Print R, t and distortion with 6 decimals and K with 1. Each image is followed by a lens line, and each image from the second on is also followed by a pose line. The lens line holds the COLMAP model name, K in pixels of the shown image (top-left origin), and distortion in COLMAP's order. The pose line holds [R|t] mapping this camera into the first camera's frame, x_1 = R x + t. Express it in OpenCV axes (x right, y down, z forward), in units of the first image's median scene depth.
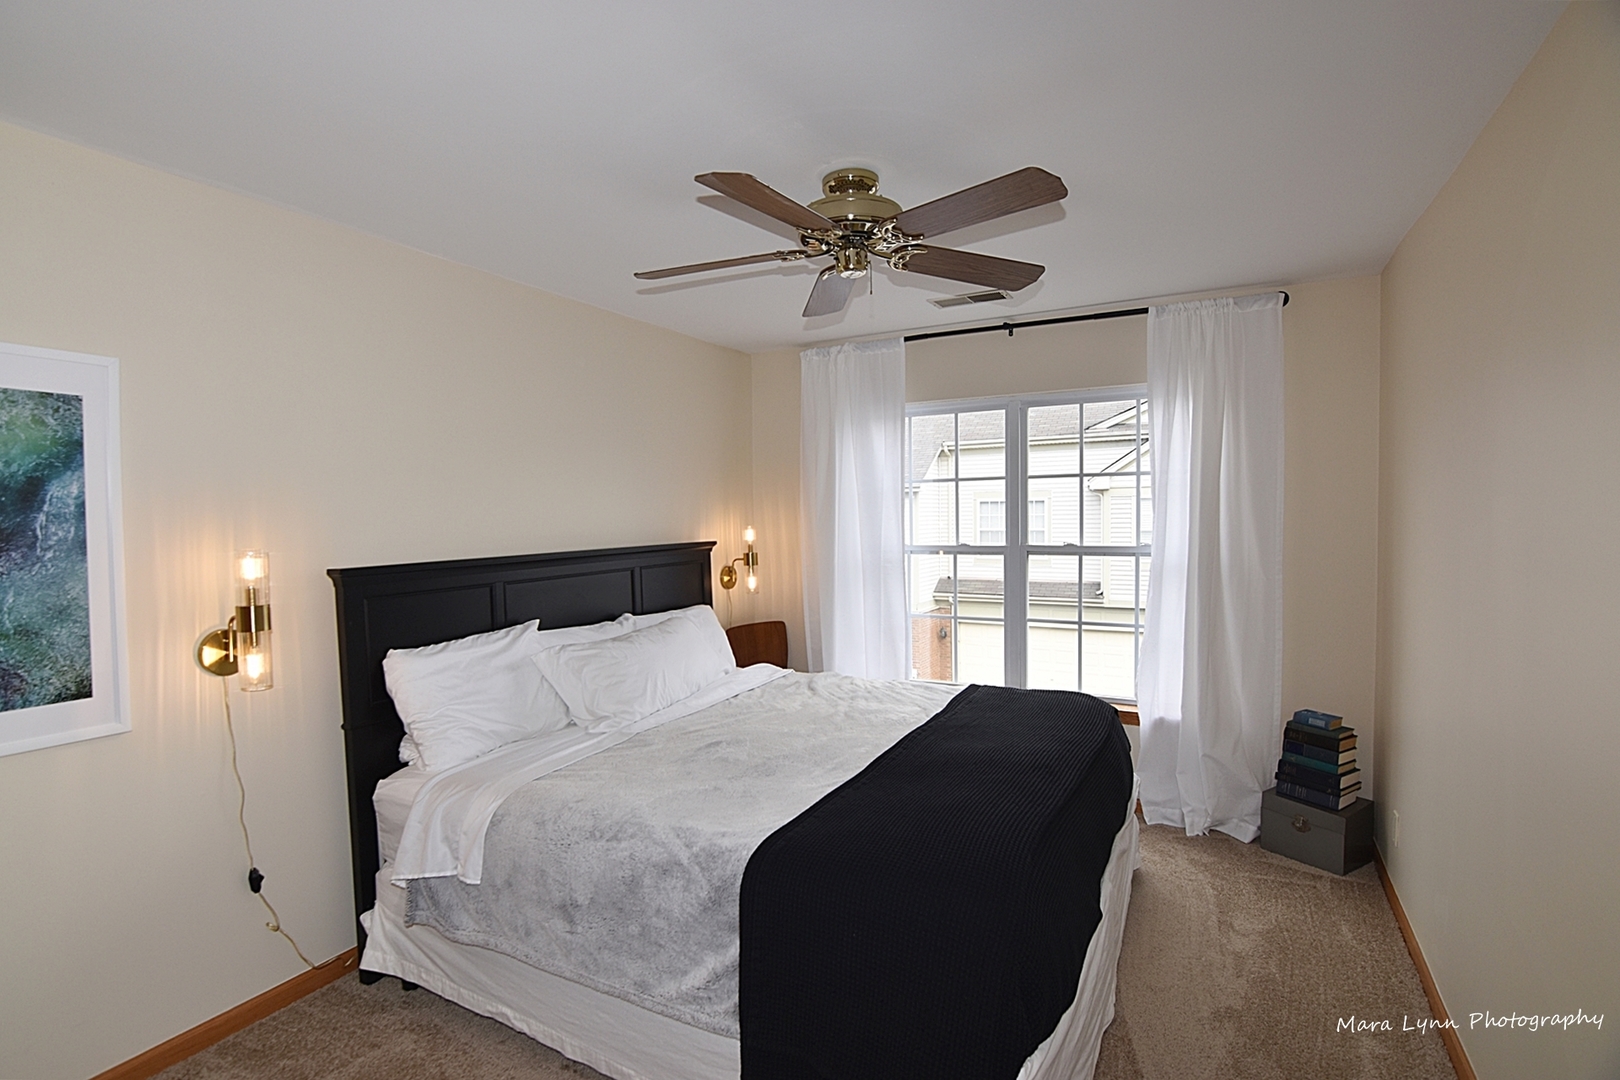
lens RADIAL K [[787.1, 0, 799.0], [0, 787.1, 541.7], [0, 0, 1]] dist [0.002722, -0.013885]
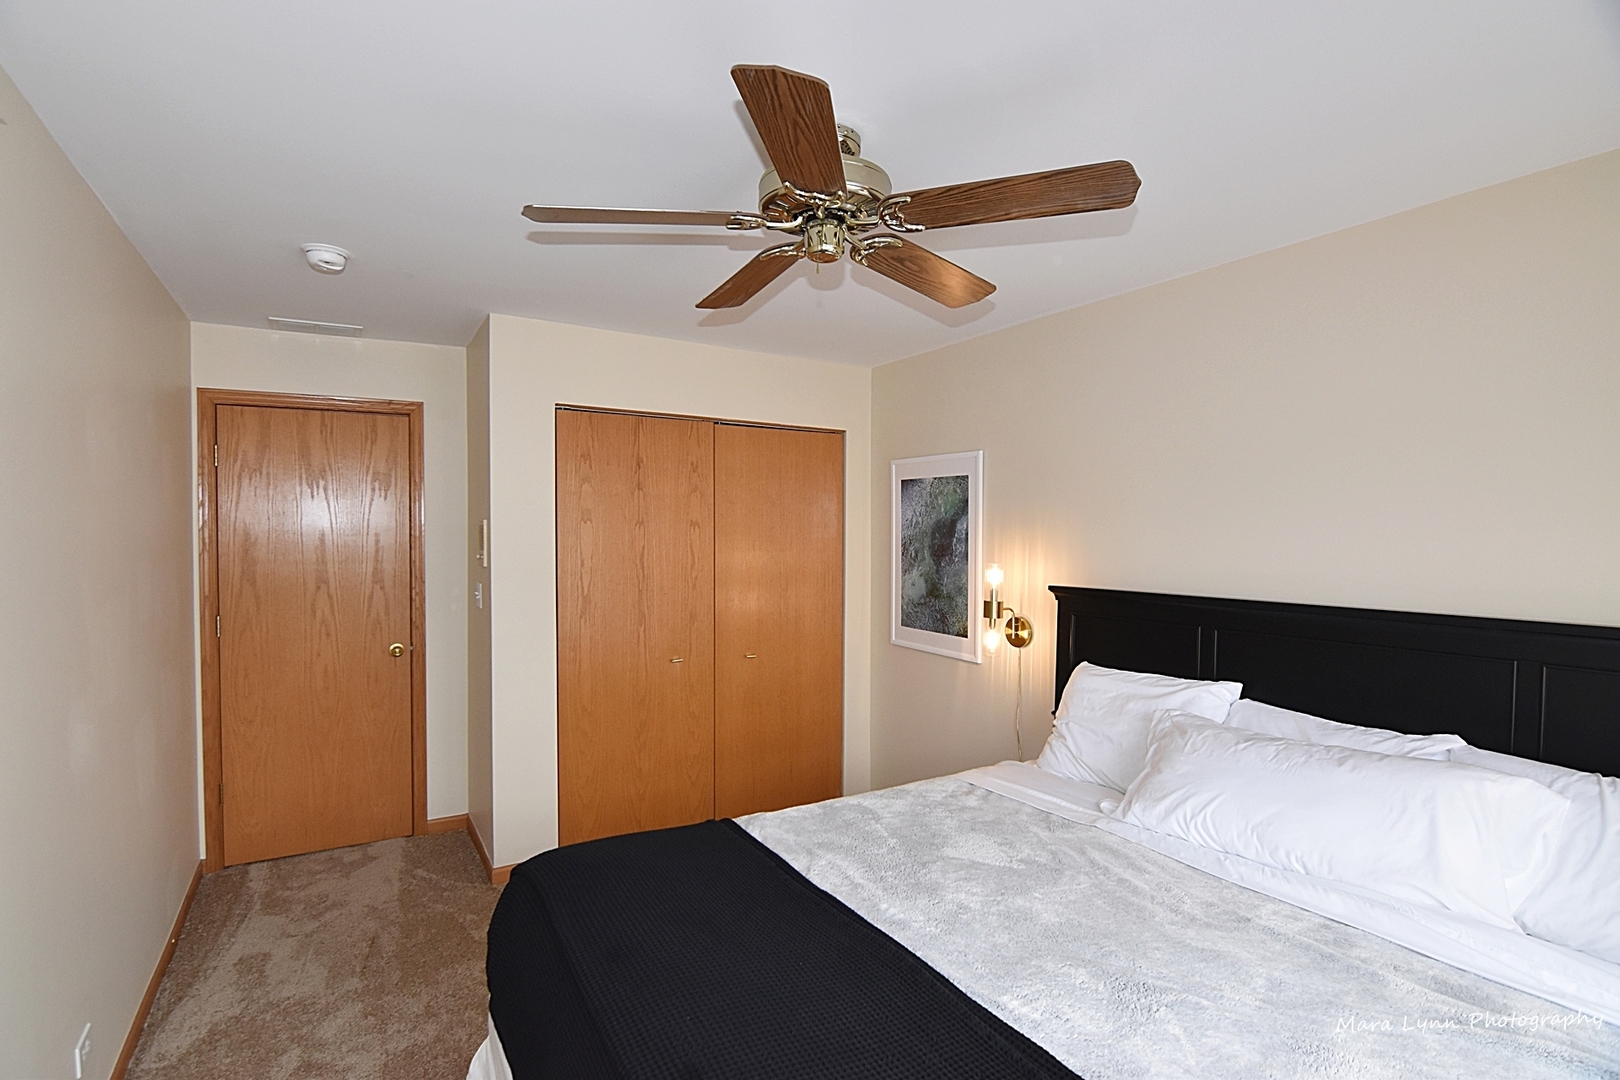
lens RADIAL K [[787.1, 0, 799.0], [0, 787.1, 541.7], [0, 0, 1]] dist [0.002722, -0.013885]
pose [[-0.522025, 0.004306, -0.852920, 0.892920], [-0.055258, 0.997716, 0.038857, -0.079501], [0.851139, 0.067415, -0.520594, 1.643890]]
